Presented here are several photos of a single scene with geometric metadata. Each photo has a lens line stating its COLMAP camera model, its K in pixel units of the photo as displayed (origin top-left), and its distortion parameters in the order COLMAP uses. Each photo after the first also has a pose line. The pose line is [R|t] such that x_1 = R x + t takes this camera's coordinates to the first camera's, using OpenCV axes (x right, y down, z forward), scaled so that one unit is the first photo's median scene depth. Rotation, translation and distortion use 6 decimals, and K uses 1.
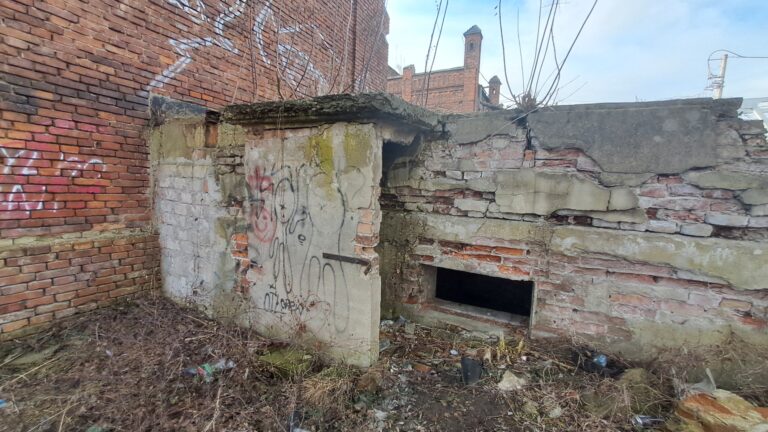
lens RADIAL K [[296.4, 0, 384.0], [0, 296.4, 216.0], [0, 0, 1]] dist [-0.008546, -0.000485]
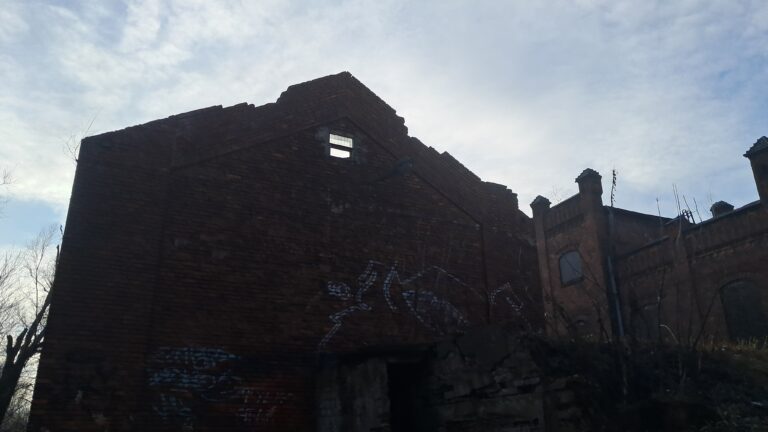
lens RADIAL K [[580.4, 0, 384.0], [0, 580.4, 216.0], [0, 0, 1]] dist [0.042044, -0.052172]
pose [[0.795102, -0.273773, -0.541166, 1.842619], [-0.011723, 0.885209, -0.465046, 0.539130], [0.606362, 0.376103, 0.700622, -1.693161]]
